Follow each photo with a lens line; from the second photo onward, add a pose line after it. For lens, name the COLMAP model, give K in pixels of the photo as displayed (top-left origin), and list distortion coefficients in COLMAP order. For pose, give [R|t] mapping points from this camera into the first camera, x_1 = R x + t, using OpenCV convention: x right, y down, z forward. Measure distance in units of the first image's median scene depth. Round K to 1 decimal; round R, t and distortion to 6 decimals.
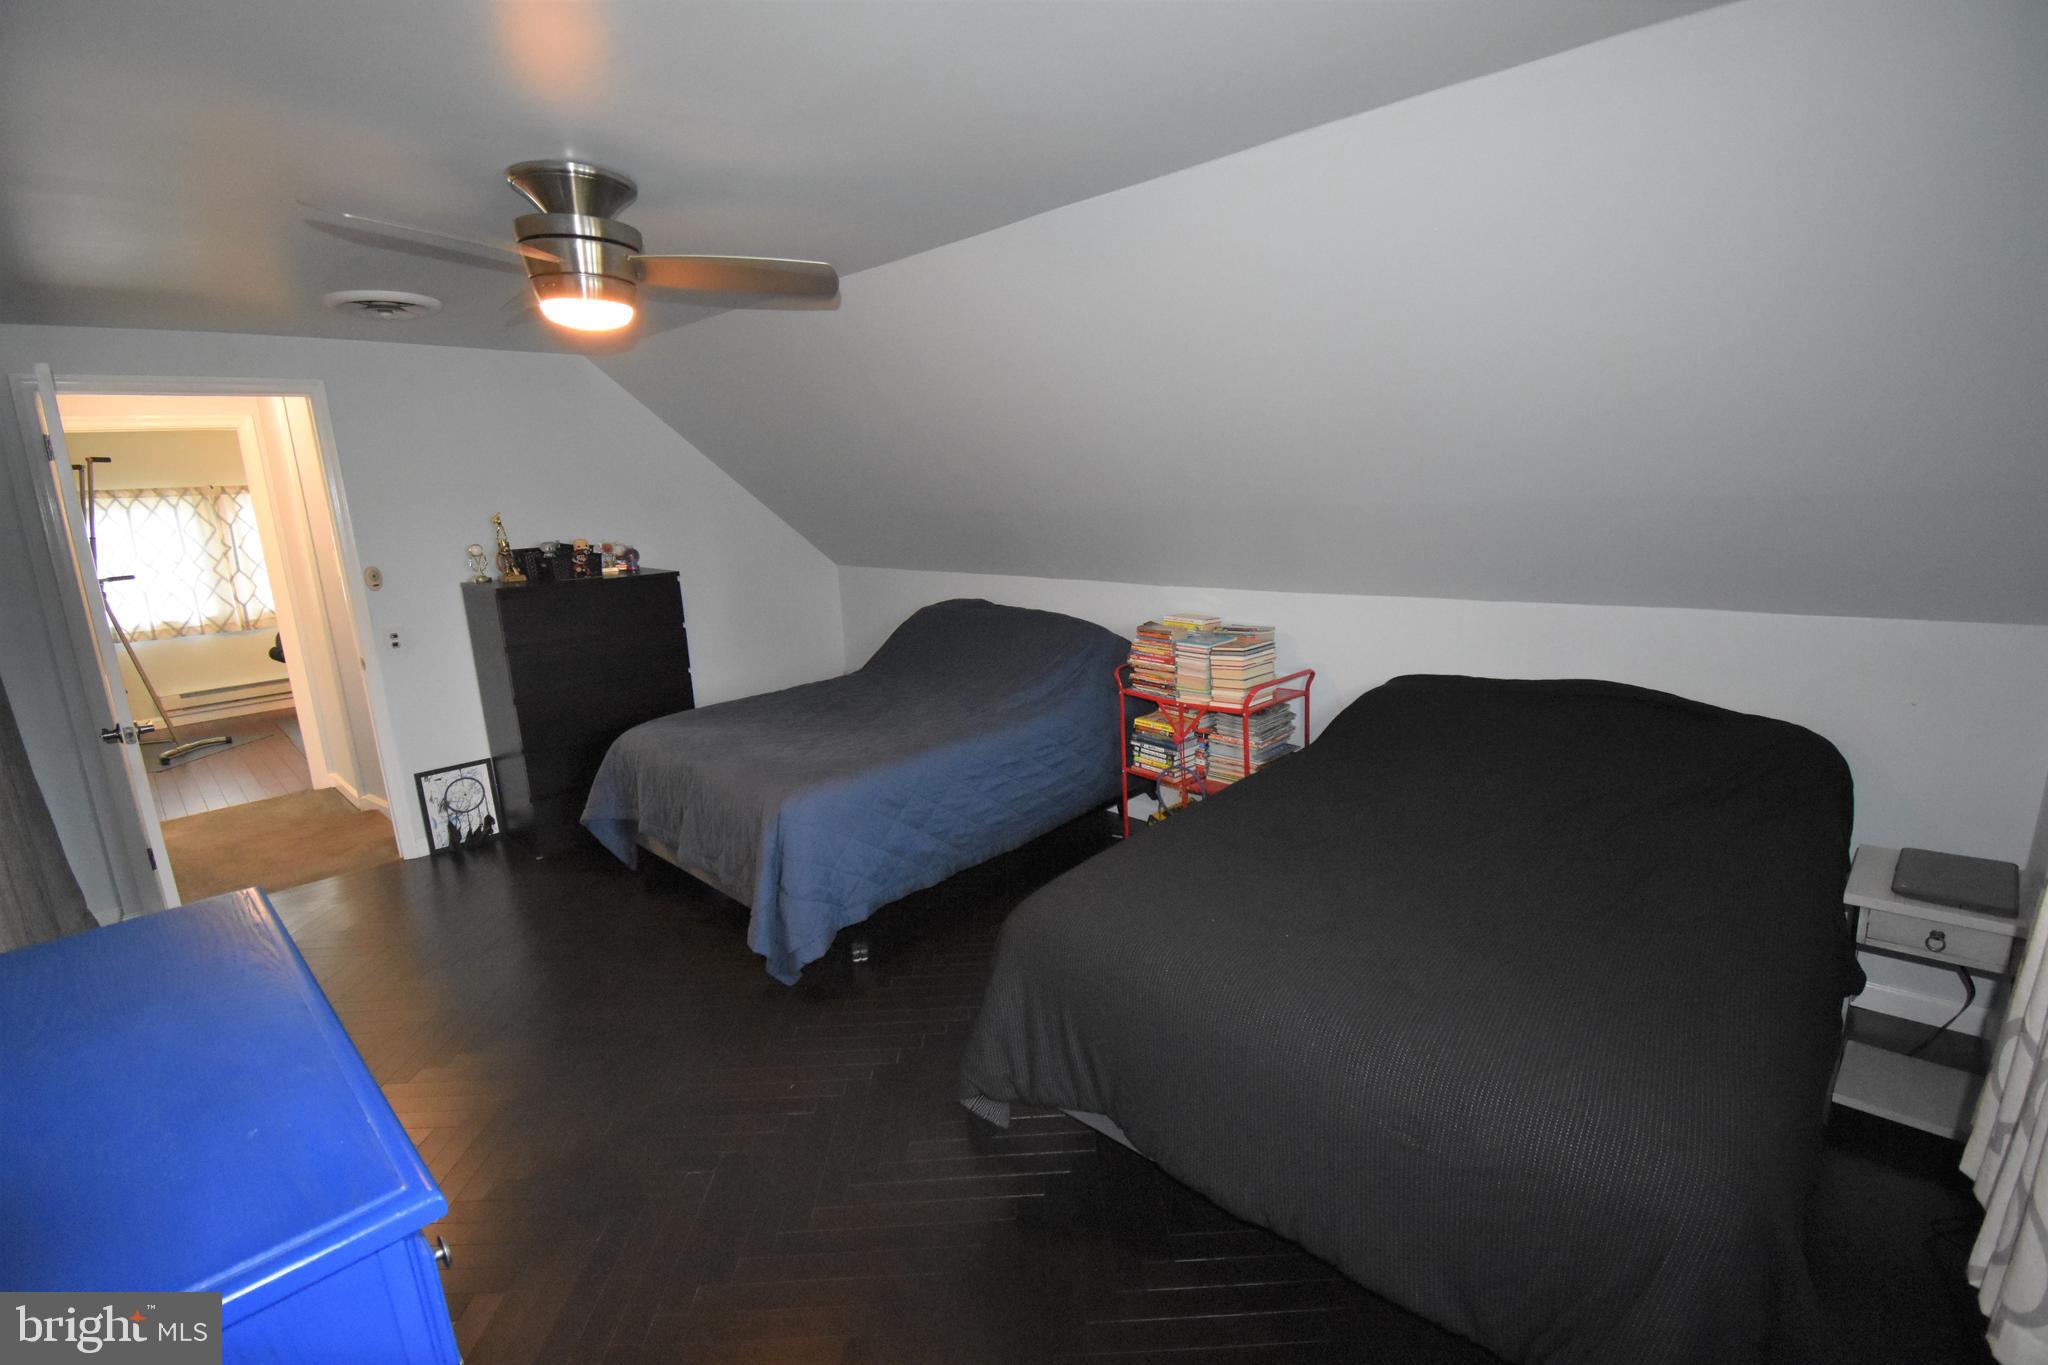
lens RADIAL K [[905.6, 0, 1040.4], [0, 905.6, 686.9], [0, 0, 1]] dist [0.021846, -0.028112]
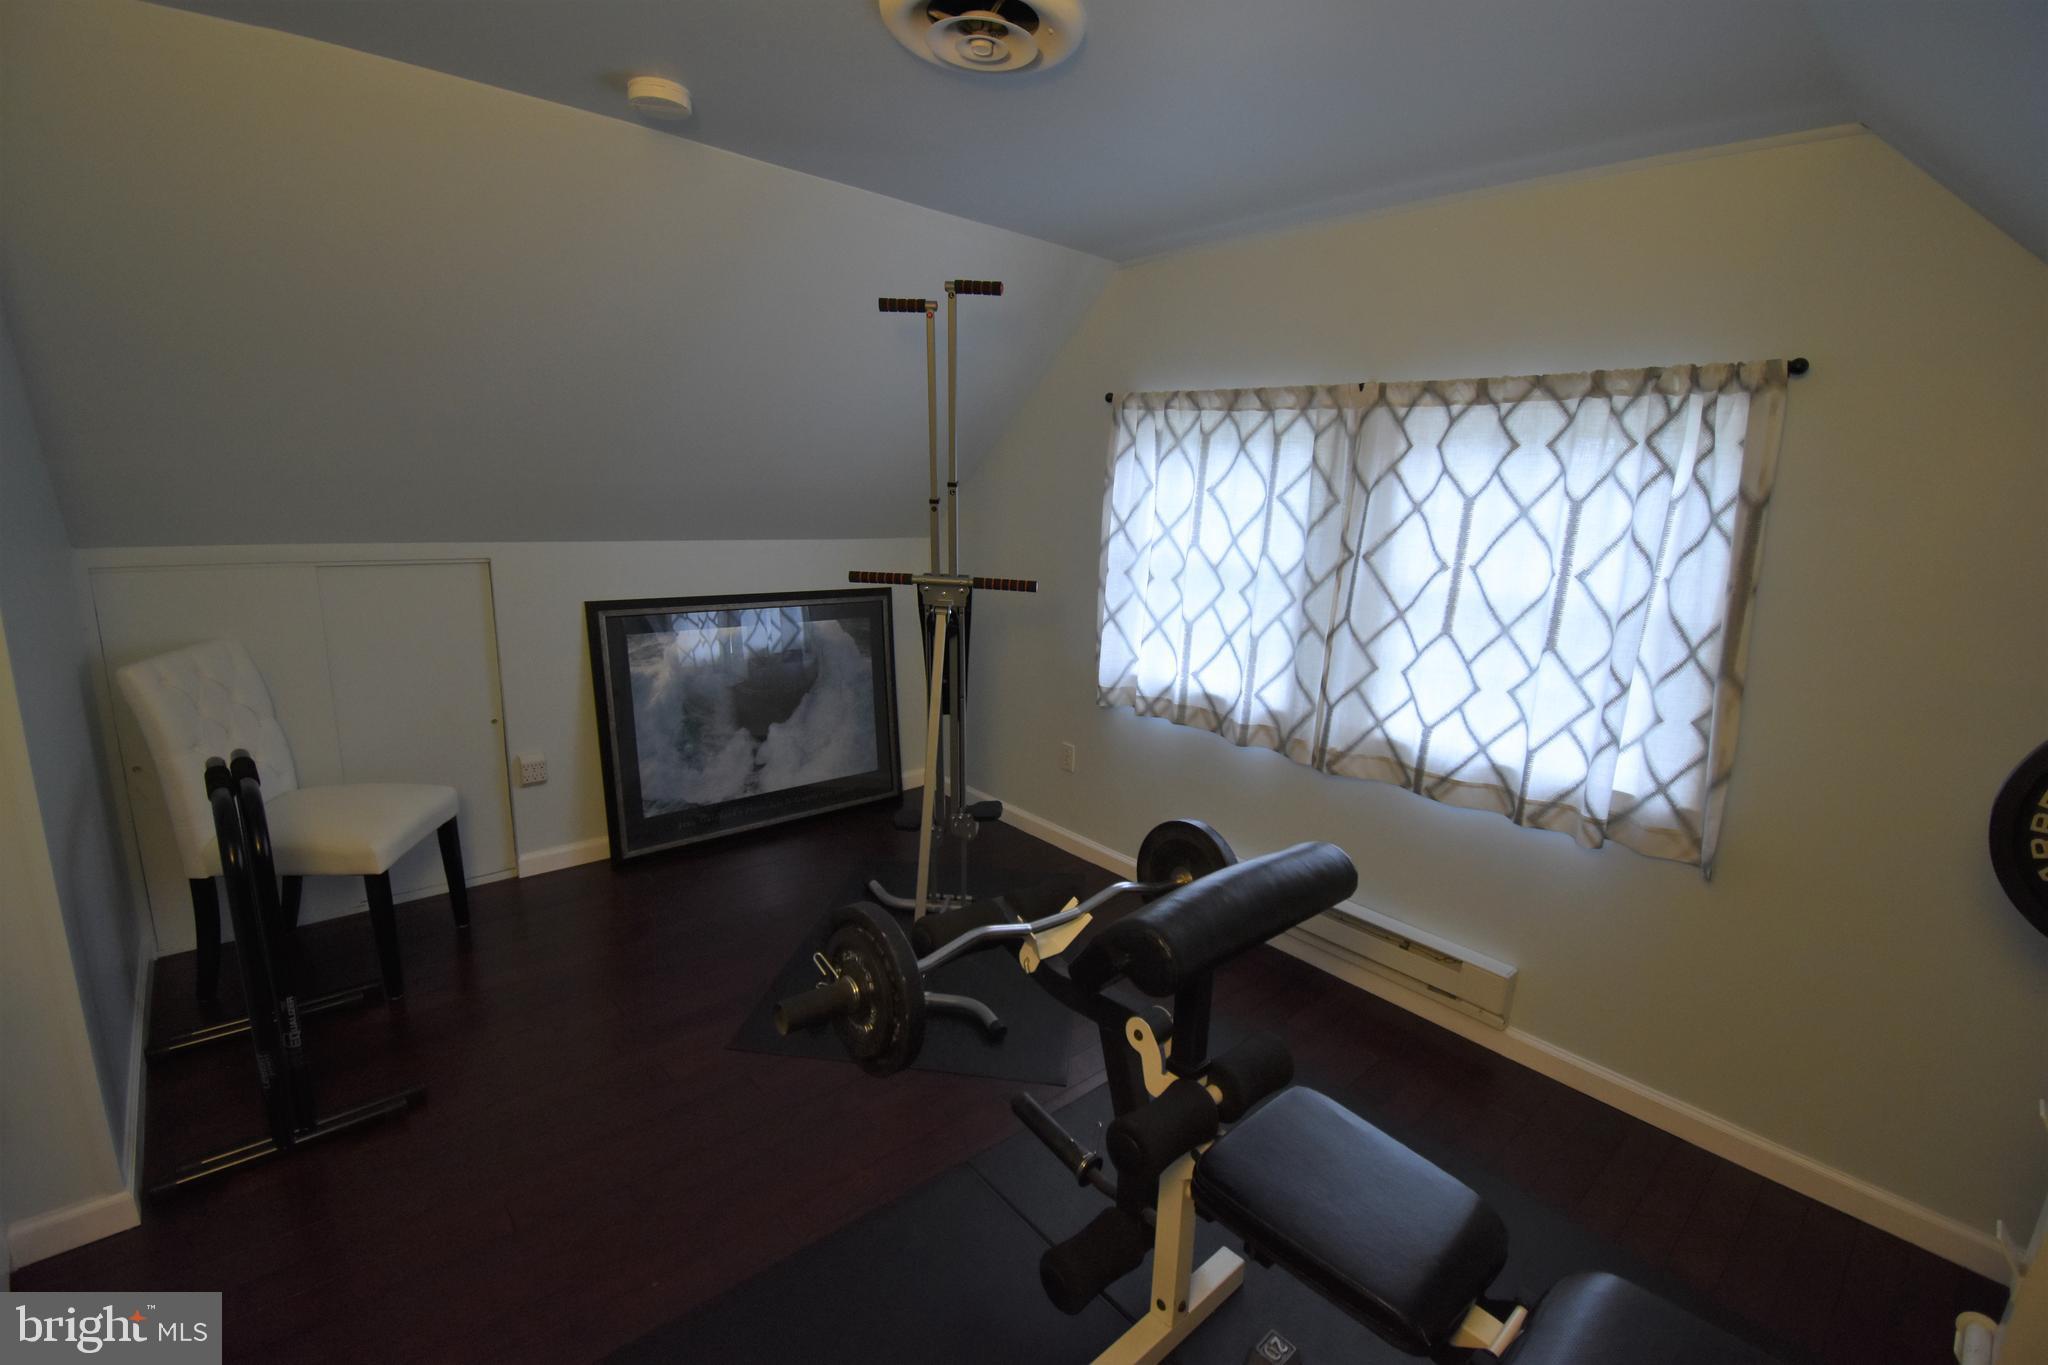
lens RADIAL K [[905.6, 0, 1040.4], [0, 905.6, 686.9], [0, 0, 1]] dist [0.021846, -0.028112]
pose [[-0.075313, 0.259391, -0.962831, -0.521348], [-0.257820, 0.927676, 0.270087, -0.173486], [0.963253, 0.268578, -0.002989, 0.904956]]
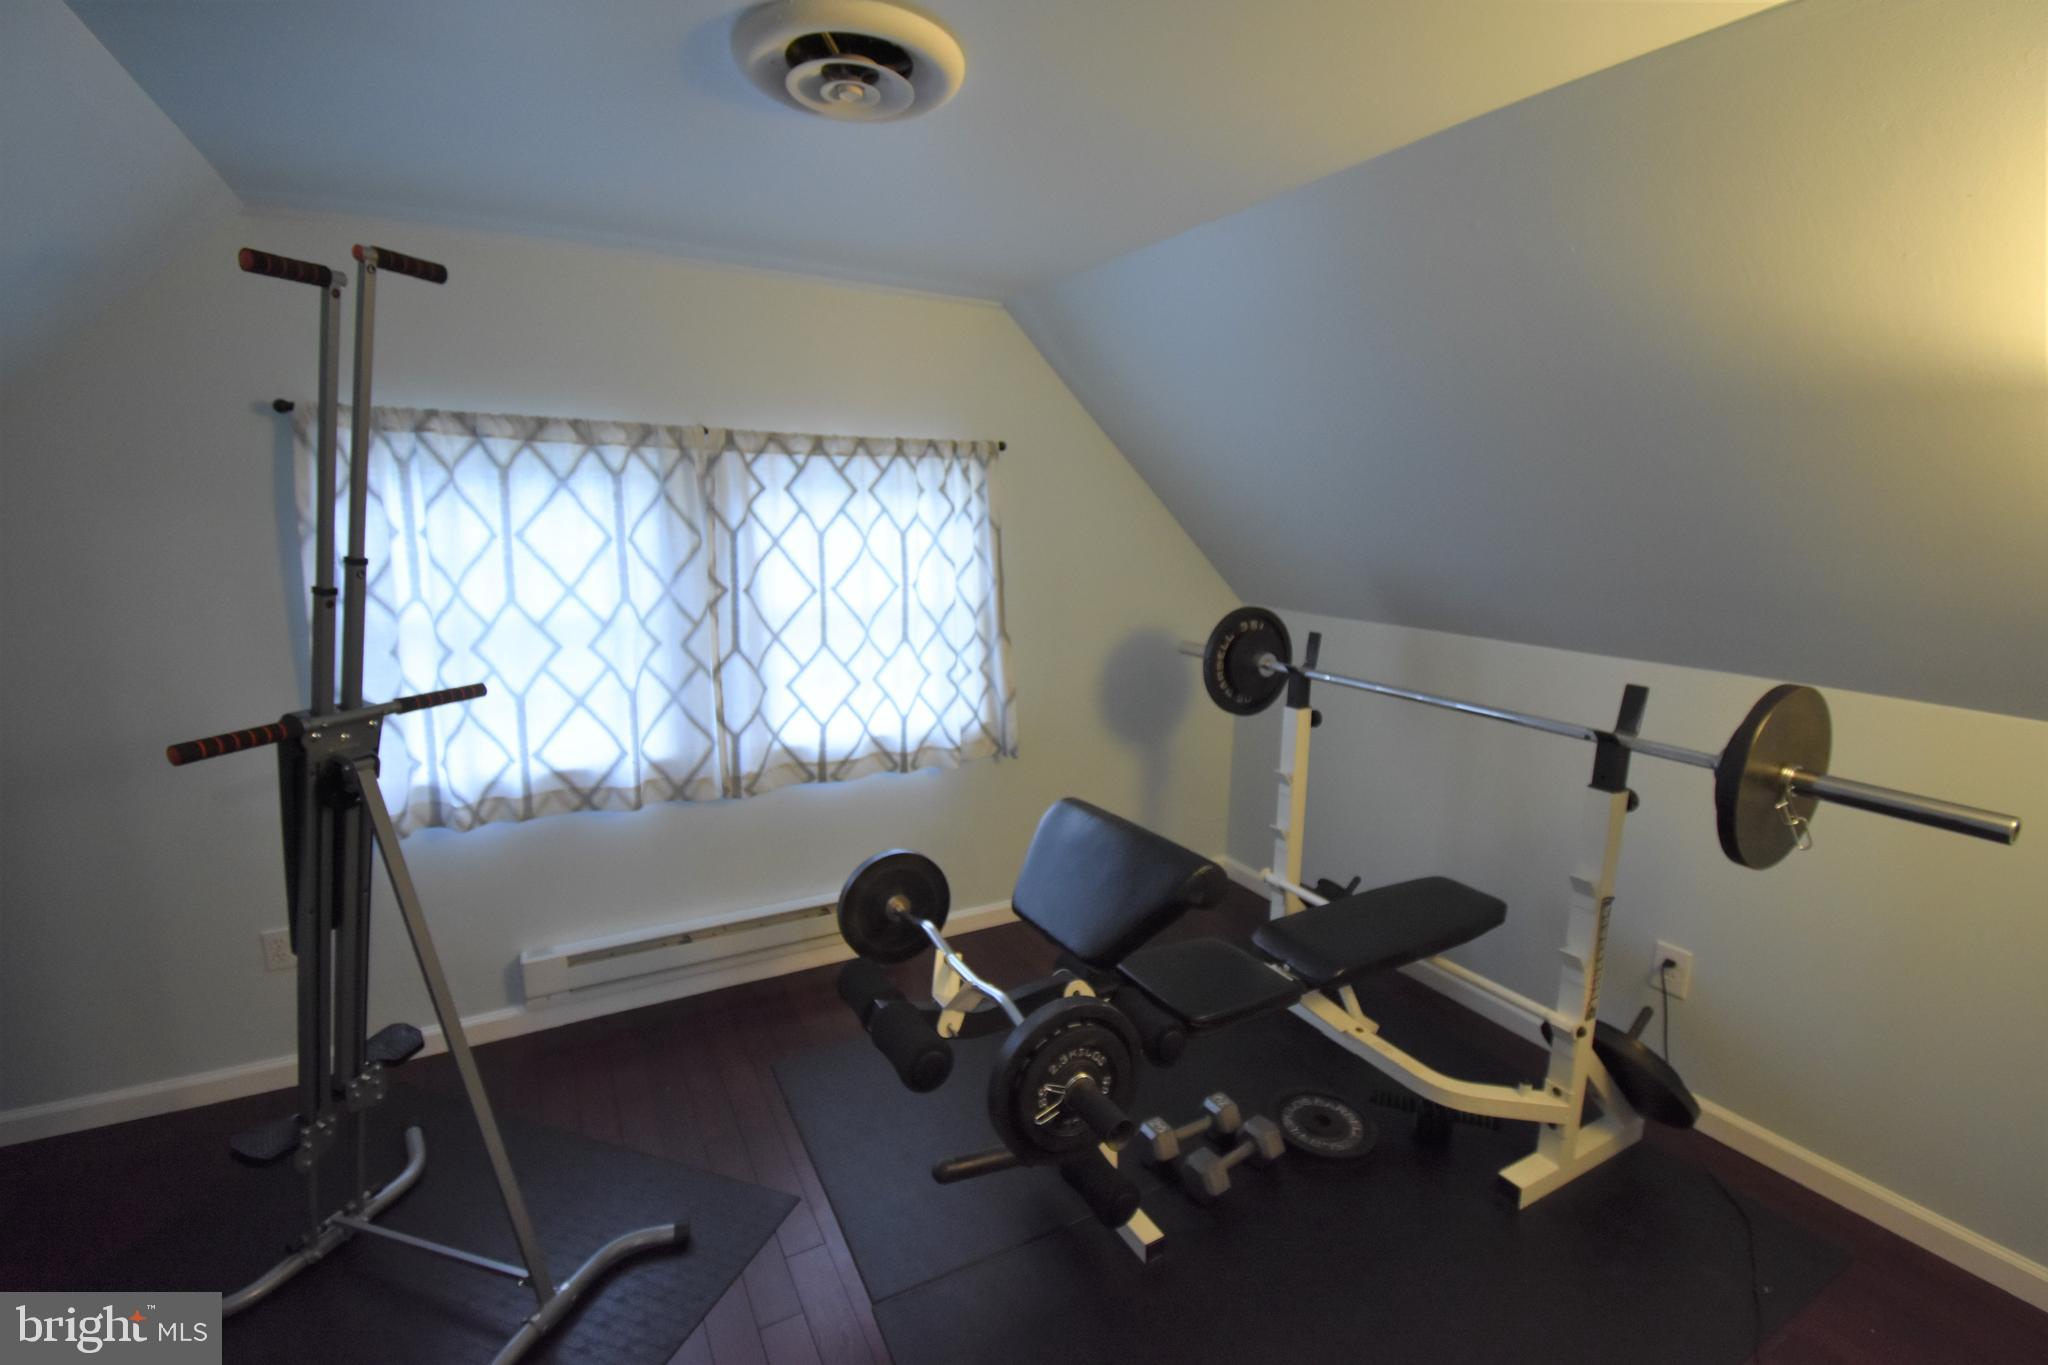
lens RADIAL K [[905.6, 0, 1040.4], [0, 905.6, 686.9], [0, 0, 1]] dist [0.021846, -0.028112]
pose [[0.953370, 0.117853, -0.277841, -0.662783], [-0.123516, 0.992338, -0.002905, -0.129981], [0.275370, 0.037087, 0.960623, 0.673997]]
